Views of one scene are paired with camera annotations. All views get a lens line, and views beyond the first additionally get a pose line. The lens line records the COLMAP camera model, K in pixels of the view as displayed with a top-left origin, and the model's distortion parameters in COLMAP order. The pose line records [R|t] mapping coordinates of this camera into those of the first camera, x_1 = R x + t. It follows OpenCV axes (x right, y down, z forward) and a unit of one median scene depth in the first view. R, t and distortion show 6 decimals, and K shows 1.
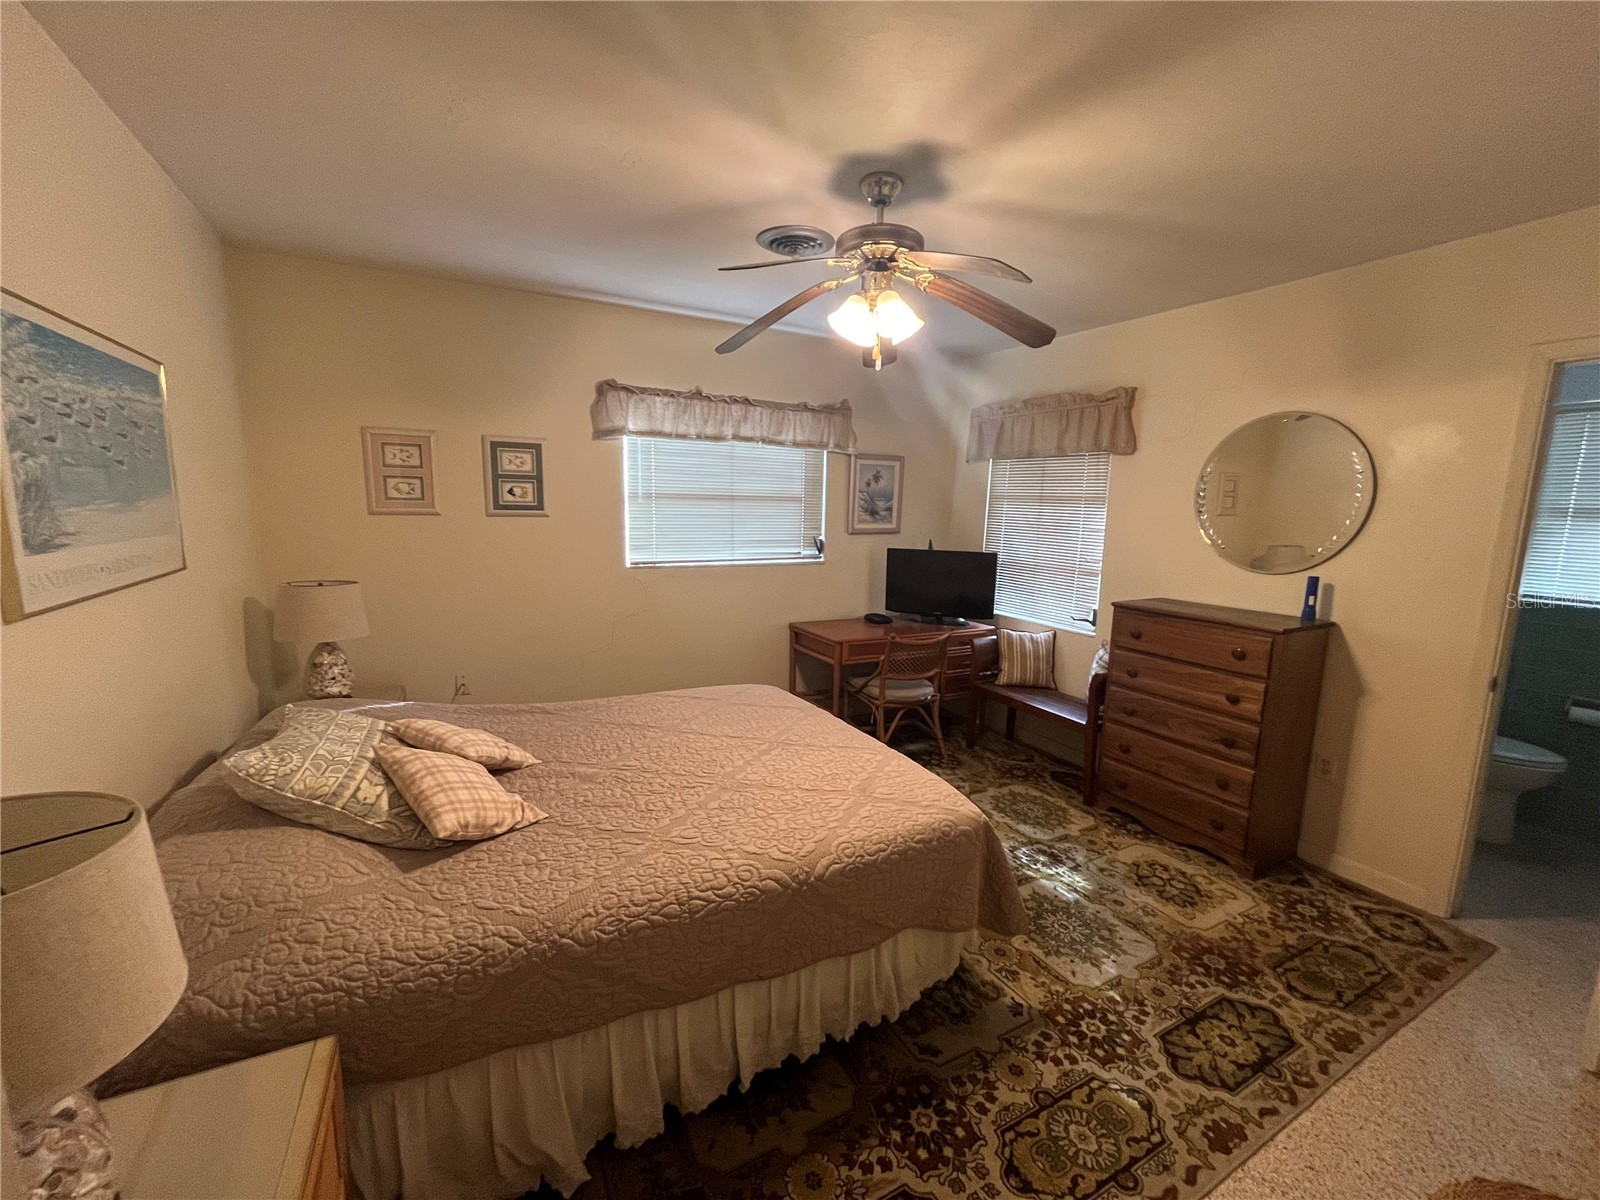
lens RADIAL K [[643.1, 0, 798.7], [0, 643.1, 601.5], [0, 0, 1]] dist [-0.000477, -0.000292]
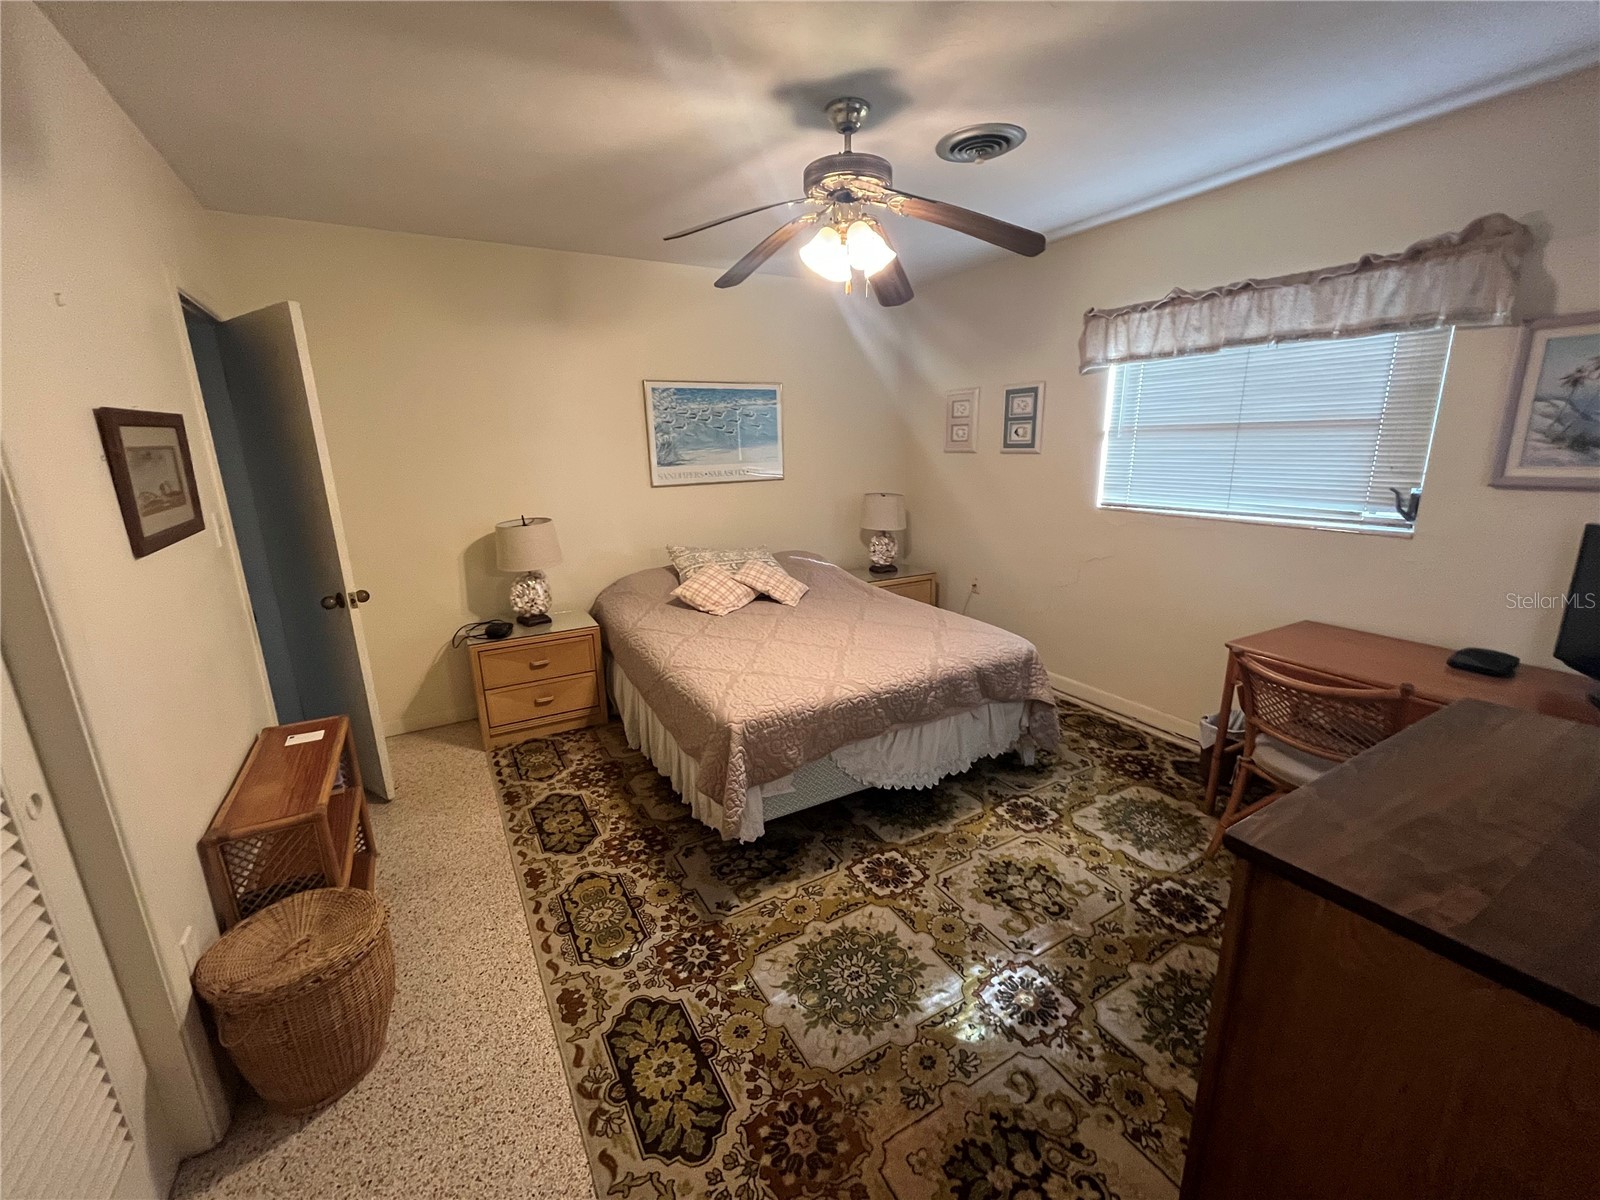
lens RADIAL K [[643.1, 0, 799.0], [0, 643.1, 600.9], [0, 0, 1]] dist [-0.000477, -0.000292]
pose [[0.035031, 0.220923, -0.974662, 1.282814], [-0.129557, 0.968035, 0.214764, -0.125753], [0.990953, 0.118751, 0.062533, 0.978847]]
